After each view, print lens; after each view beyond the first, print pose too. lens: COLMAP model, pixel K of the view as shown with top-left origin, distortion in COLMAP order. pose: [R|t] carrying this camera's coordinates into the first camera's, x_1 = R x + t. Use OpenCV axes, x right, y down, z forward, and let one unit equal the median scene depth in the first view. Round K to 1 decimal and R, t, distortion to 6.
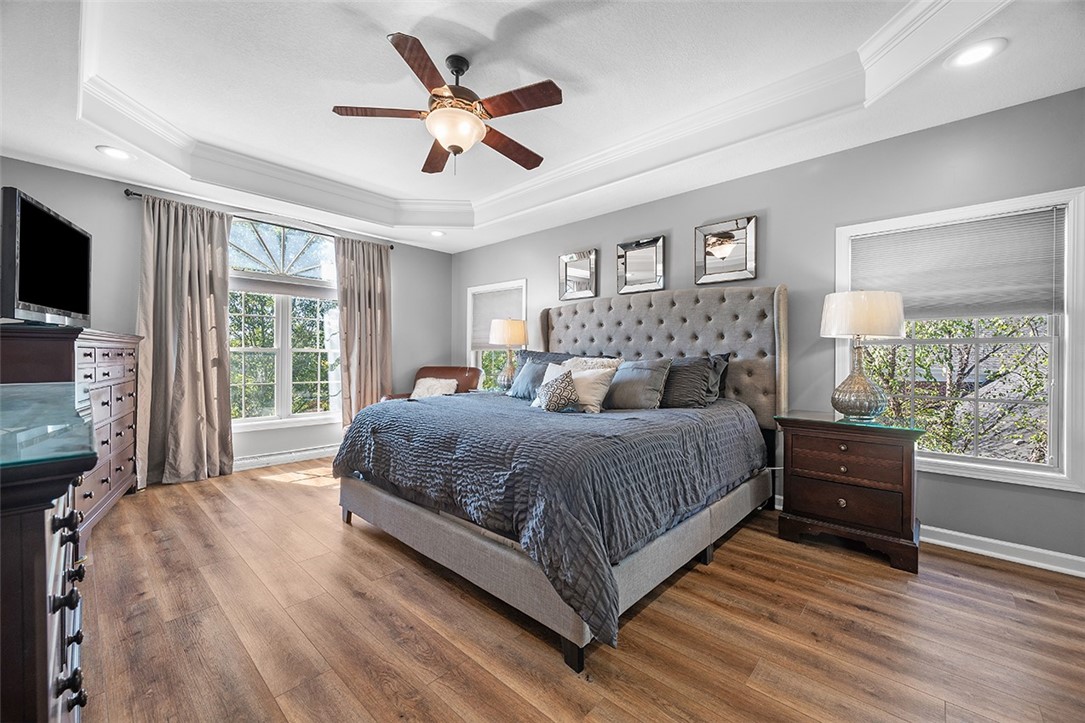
lens RADIAL K [[432.3, 0, 542.5], [0, 432.3, 361.5], [0, 0, 1]] dist [-0.000449, -0.000161]
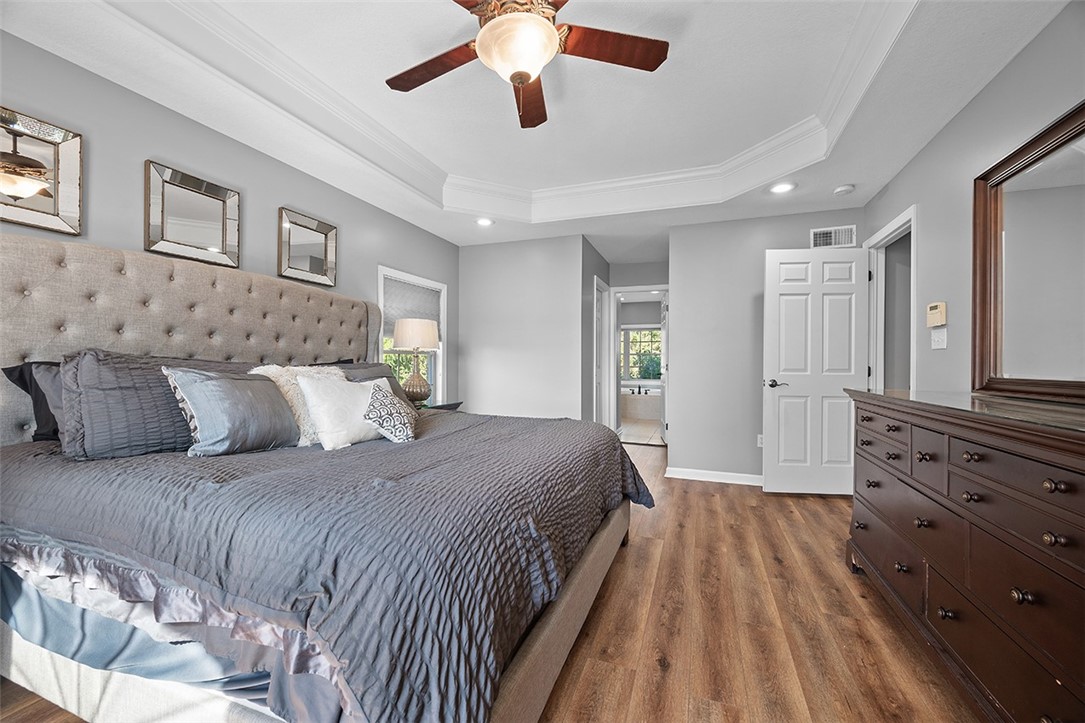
lens RADIAL K [[432.3, 0, 542.5], [0, 432.3, 361.5], [0, 0, 1]] dist [-0.000449, -0.000161]
pose [[-0.381502, -0.007678, 0.924336, -1.174037], [-0.000466, 0.999967, 0.008114, -0.034657], [-0.924368, 0.002665, -0.381493, 1.649418]]
